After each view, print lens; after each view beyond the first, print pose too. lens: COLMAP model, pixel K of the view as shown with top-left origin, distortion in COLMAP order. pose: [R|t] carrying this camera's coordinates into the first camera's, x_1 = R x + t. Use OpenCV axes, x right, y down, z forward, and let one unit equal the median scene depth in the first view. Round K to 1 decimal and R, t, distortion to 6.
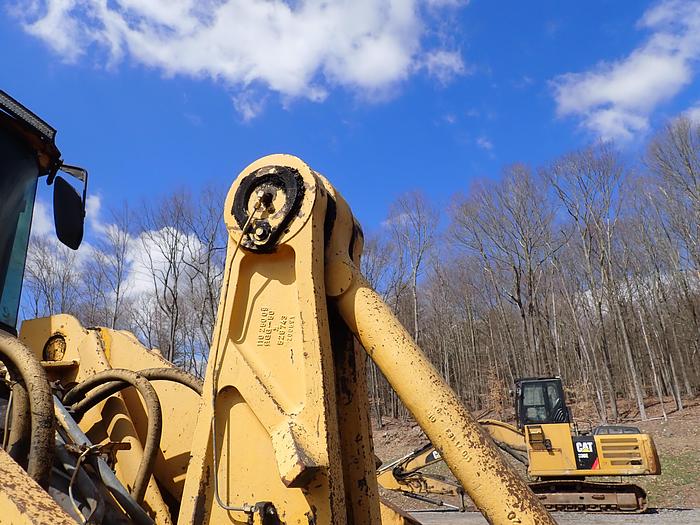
lens RADIAL K [[519.5, 0, 350.0], [0, 519.5, 262.5], [0, 0, 1]] dist [0.002046, -0.001020]
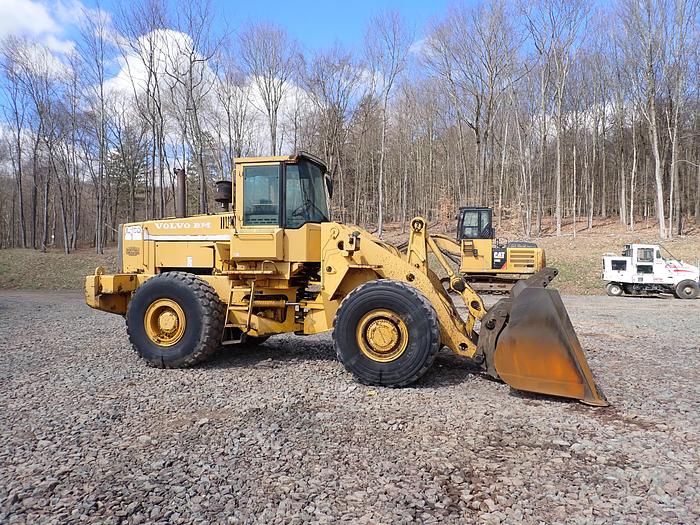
lens RADIAL K [[521.2, 0, 349.0], [0, 521.2, 262.5], [0, 0, 1]] dist [0.006683, 0.003811]
pose [[0.995369, 0.034454, 0.089739, -0.108897], [-0.064741, 0.930358, 0.360893, -0.136575], [-0.071055, -0.365031, 0.928280, -0.363771]]
